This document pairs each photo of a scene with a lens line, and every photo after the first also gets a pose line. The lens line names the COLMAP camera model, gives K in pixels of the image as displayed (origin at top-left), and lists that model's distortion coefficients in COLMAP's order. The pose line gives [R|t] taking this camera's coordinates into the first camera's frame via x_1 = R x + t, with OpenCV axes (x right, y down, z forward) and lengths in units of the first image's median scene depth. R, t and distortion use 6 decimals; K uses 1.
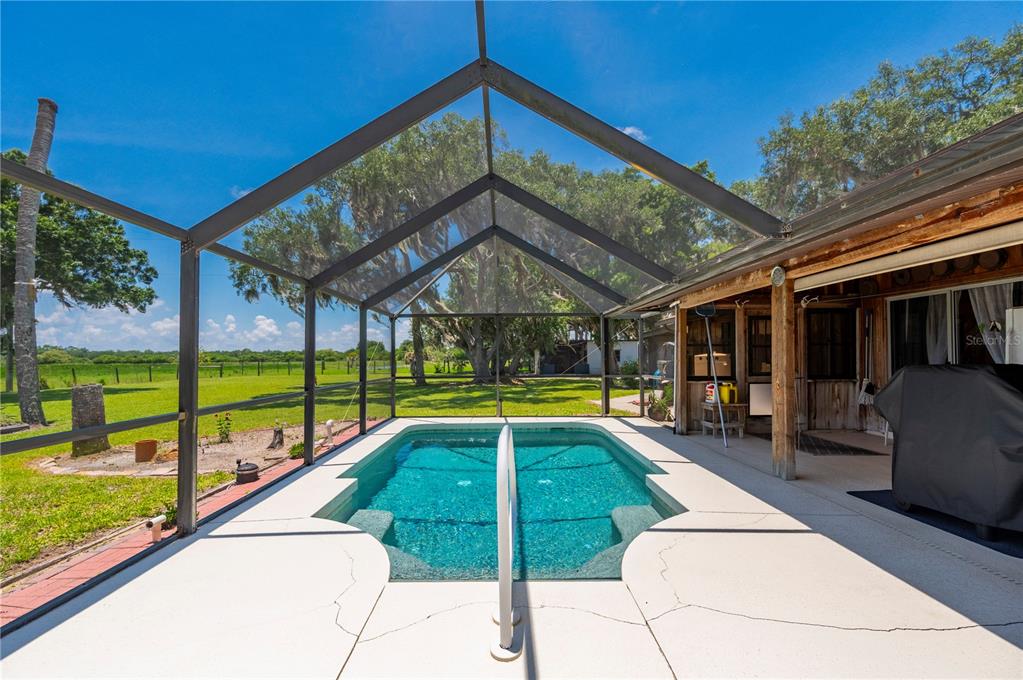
lens RADIAL K [[411.9, 0, 508.0], [0, 411.9, 346.2], [0, 0, 1]] dist [-0.003408, 0.000020]
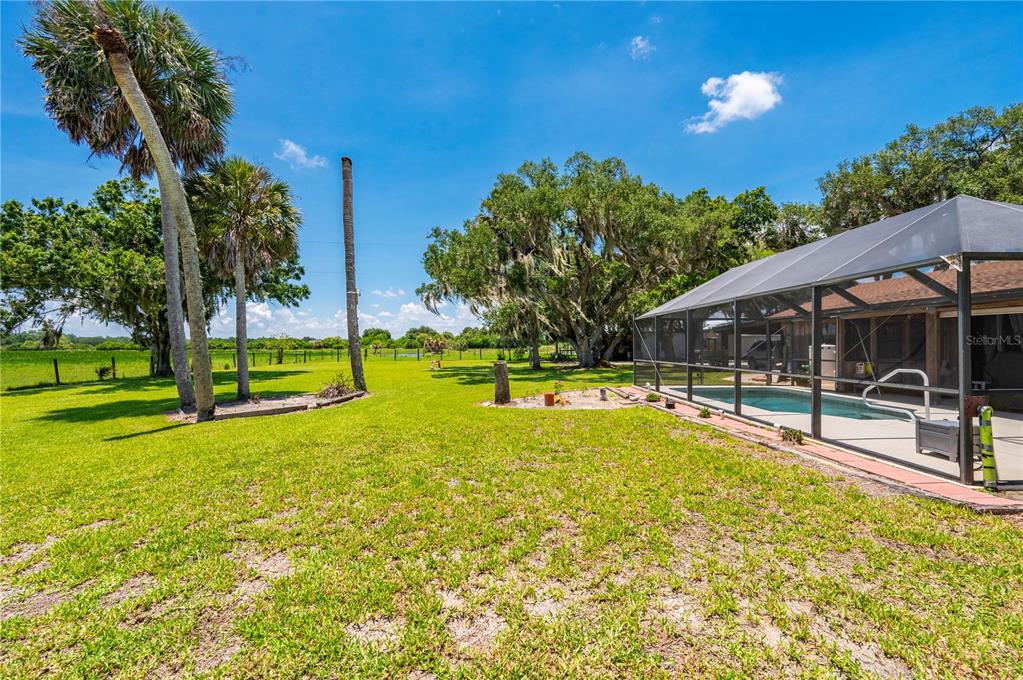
lens RADIAL K [[411.9, 0, 509.4], [0, 411.9, 337.8], [0, 0, 1]] dist [-0.003408, 0.000020]
pose [[0.999465, 0.006644, 0.032032, -1.013197], [-0.006876, 0.999951, 0.007165, -0.016575], [-0.031983, -0.007381, 0.999461, -0.669058]]
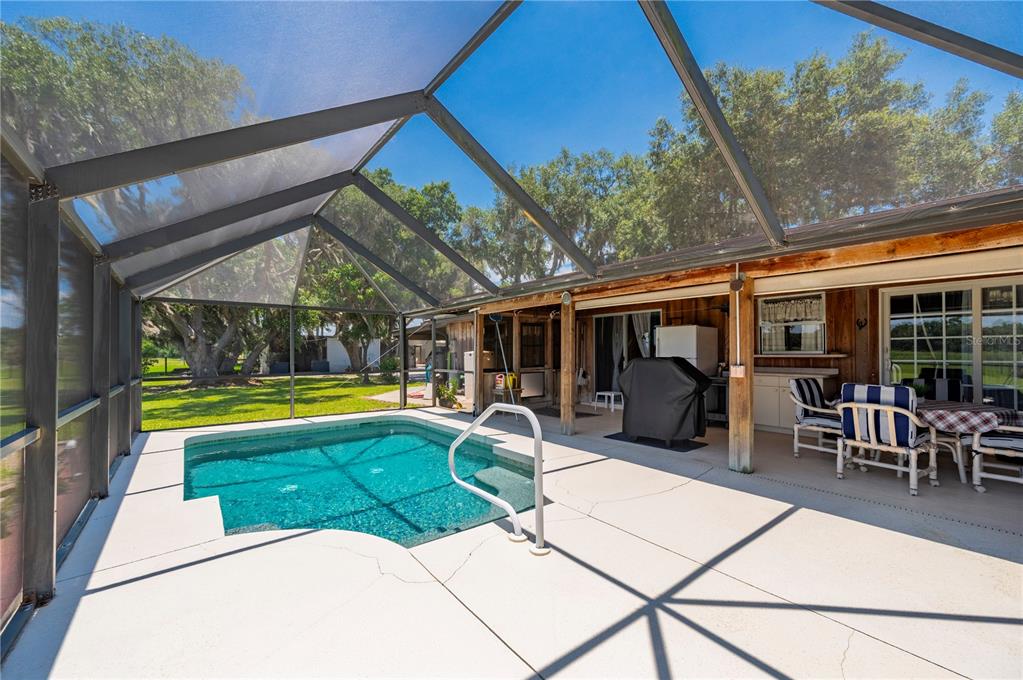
lens RADIAL K [[411.9, 0, 511.8], [0, 411.9, 344.1], [0, 0, 1]] dist [-0.003408, 0.000020]
pose [[0.783025, 0.016985, 0.621758, -0.263828], [-0.017639, 0.999831, -0.005100, 0.002833], [-0.621740, -0.006974, 0.783193, -0.022294]]
